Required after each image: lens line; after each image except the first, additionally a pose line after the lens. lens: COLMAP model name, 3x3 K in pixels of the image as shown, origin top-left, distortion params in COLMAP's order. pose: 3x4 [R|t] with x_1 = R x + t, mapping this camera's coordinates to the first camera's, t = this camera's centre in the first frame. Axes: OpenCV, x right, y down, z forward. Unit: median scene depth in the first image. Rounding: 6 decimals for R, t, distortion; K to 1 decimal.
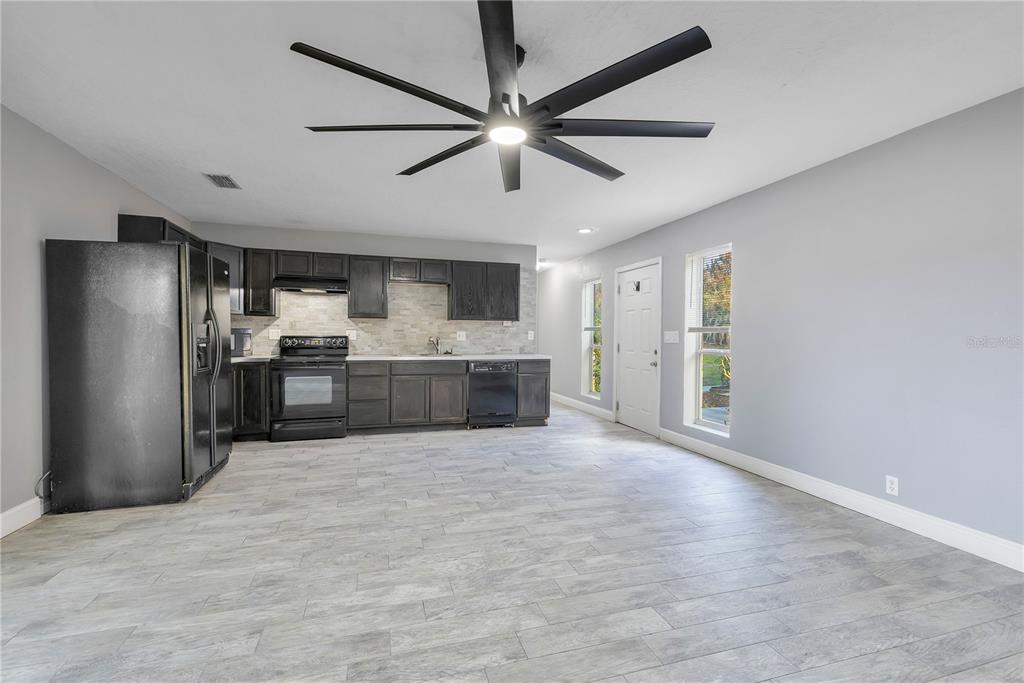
lens RADIAL K [[464.8, 0, 510.2], [0, 464.8, 341.4], [0, 0, 1]] dist [0.000948, 0.000225]
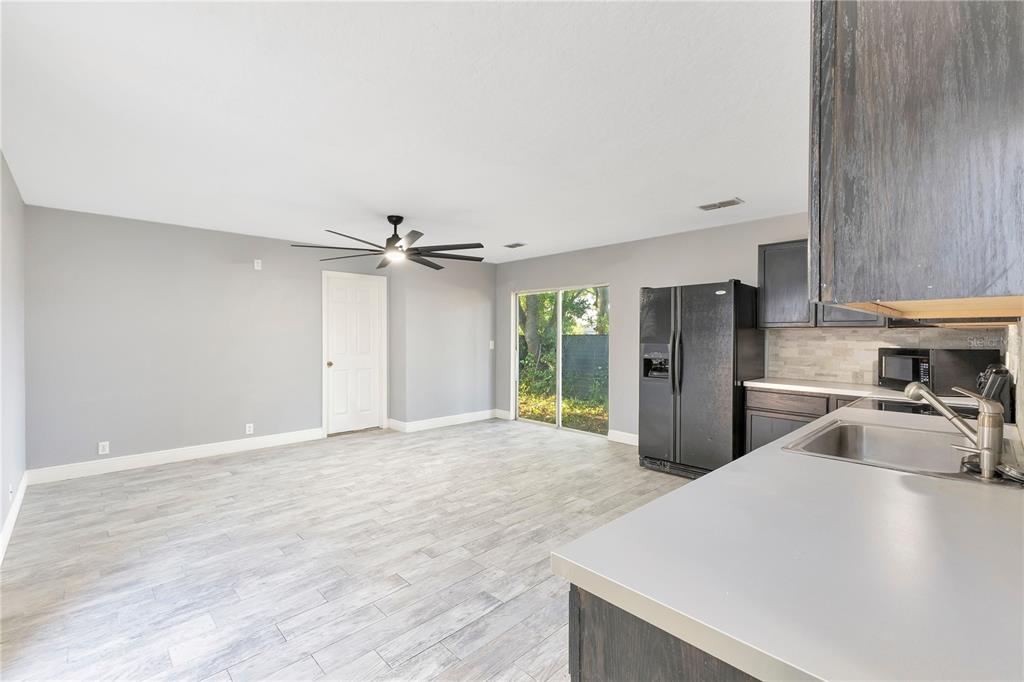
lens RADIAL K [[464.8, 0, 509.0], [0, 464.8, 339.1], [0, 0, 1]] dist [0.000948, 0.000225]
pose [[-0.897861, -0.005886, -0.440239, 0.329101], [-0.013405, 0.999813, 0.013971, -0.073038], [0.440074, 0.018446, -0.897772, 2.236921]]
